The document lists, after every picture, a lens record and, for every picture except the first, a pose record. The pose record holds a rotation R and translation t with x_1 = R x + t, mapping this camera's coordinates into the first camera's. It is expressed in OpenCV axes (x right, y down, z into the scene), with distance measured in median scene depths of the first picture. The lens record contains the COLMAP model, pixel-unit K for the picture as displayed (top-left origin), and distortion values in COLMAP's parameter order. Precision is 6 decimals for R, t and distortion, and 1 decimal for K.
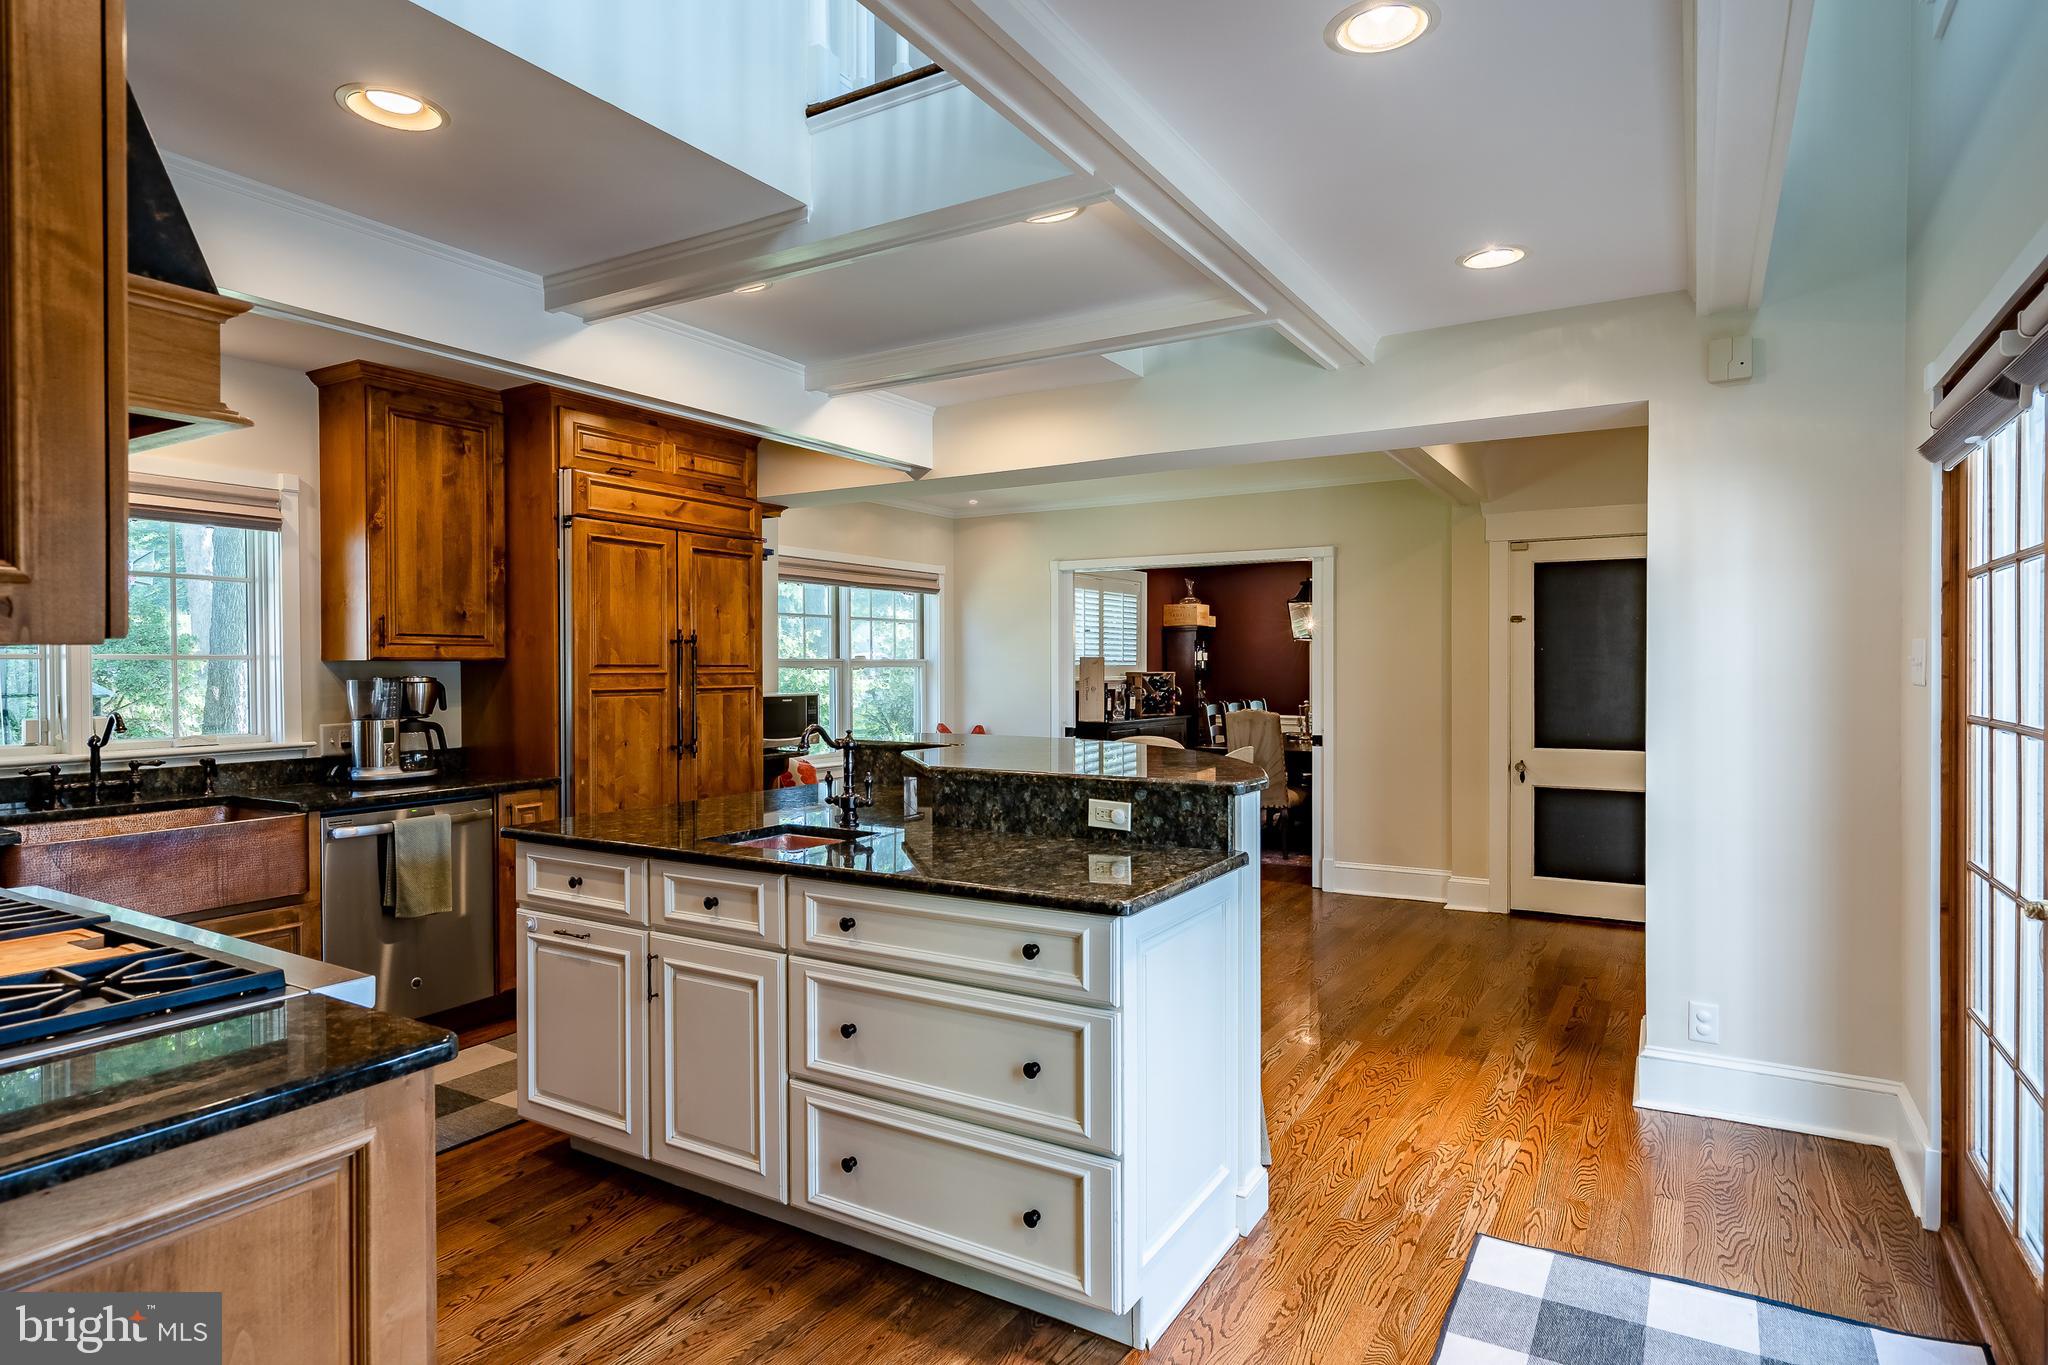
lens RADIAL K [[1113.7, 0, 984.0], [0, 1113.7, 669.5], [0, 0, 1]] dist [0.001200, 0.001151]
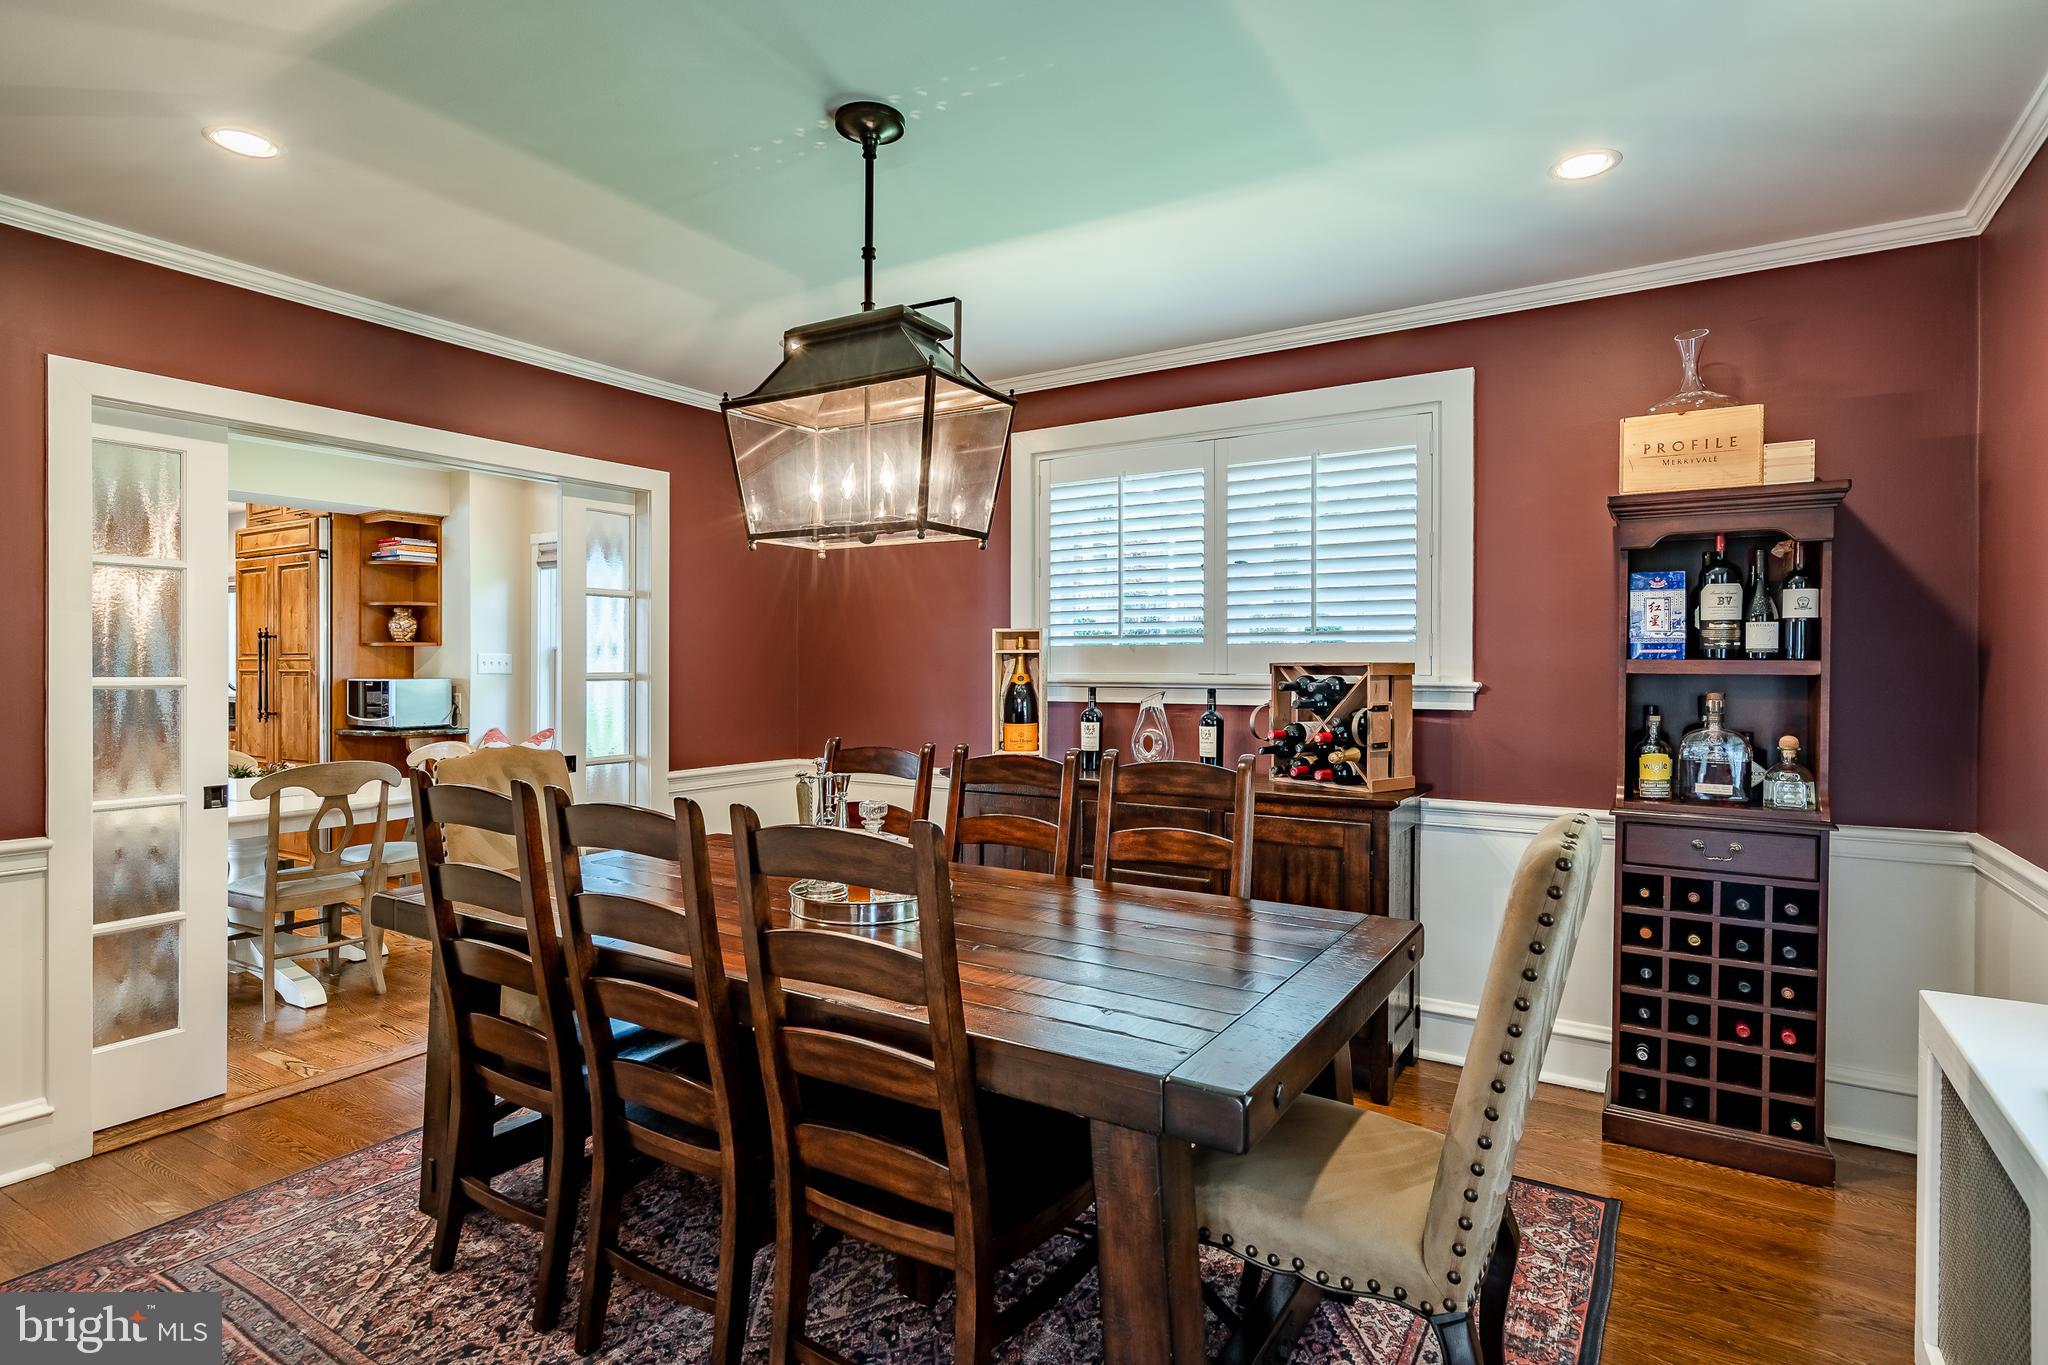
lens RADIAL K [[1040.2, 0, 1007.6], [0, 1040.2, 674.3], [0, 0, 1]] dist [-0.004925, 0.001927]
pose [[0.017408, 0.011371, -0.999784, 1.096323], [-0.000287, 0.999935, 0.011367, 0.006607], [0.999848, 0.000089, 0.017410, 2.023825]]
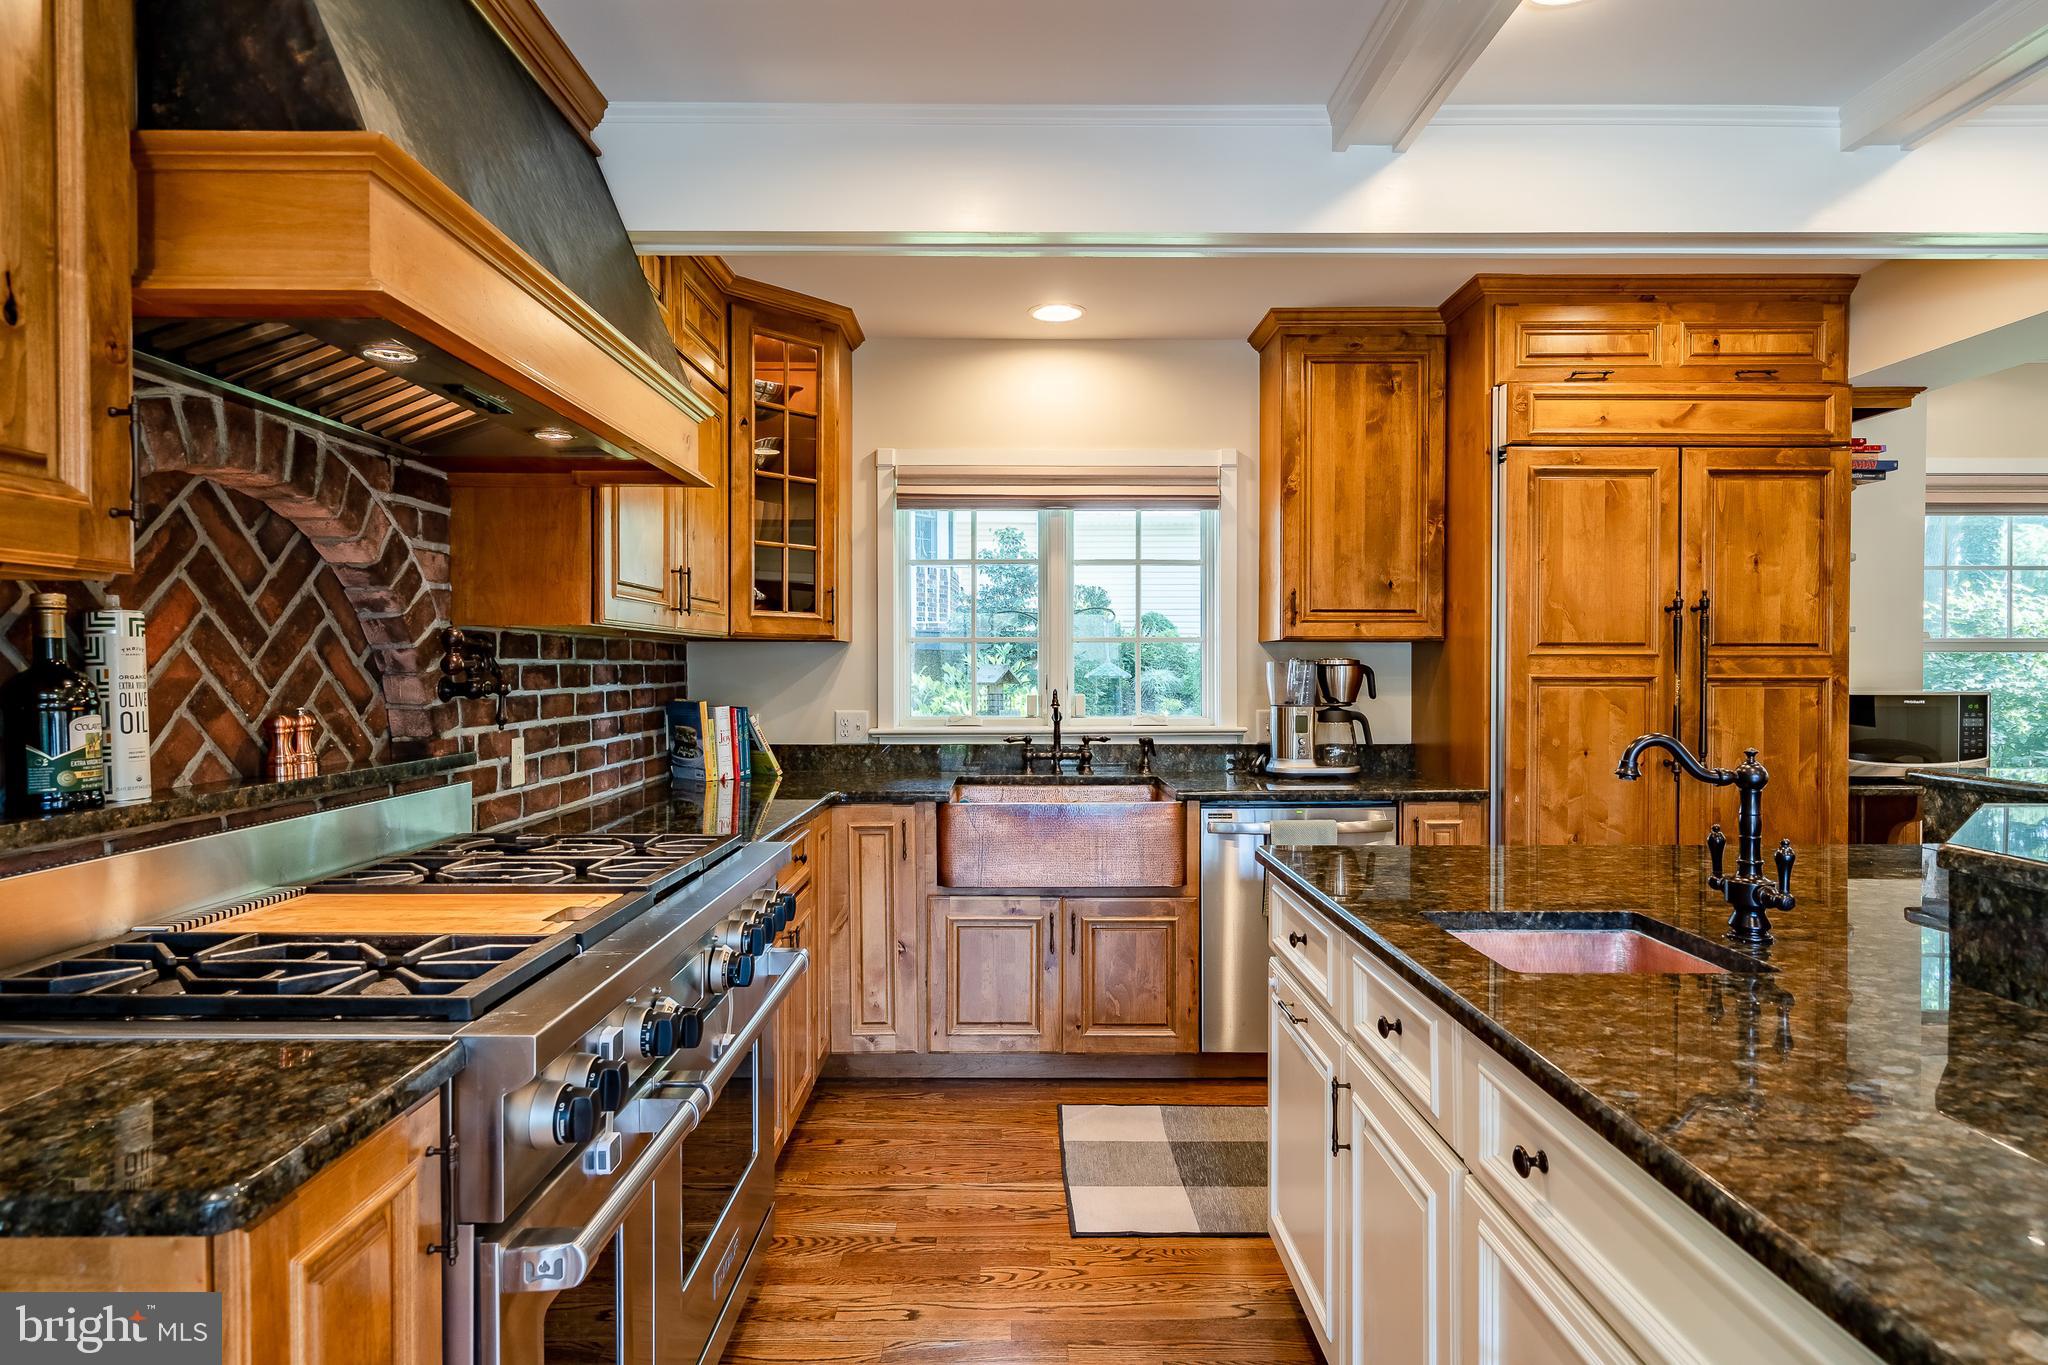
lens RADIAL K [[1113.7, 0, 1002.0], [0, 1113.7, 679.5], [0, 0, 1]] dist [0.001200, 0.001151]
pose [[0.552756, 0.012481, -0.833250, 0.071851], [-0.003947, 0.999916, 0.012359, 0.012407], [0.833334, -0.003543, 0.552759, 0.294386]]
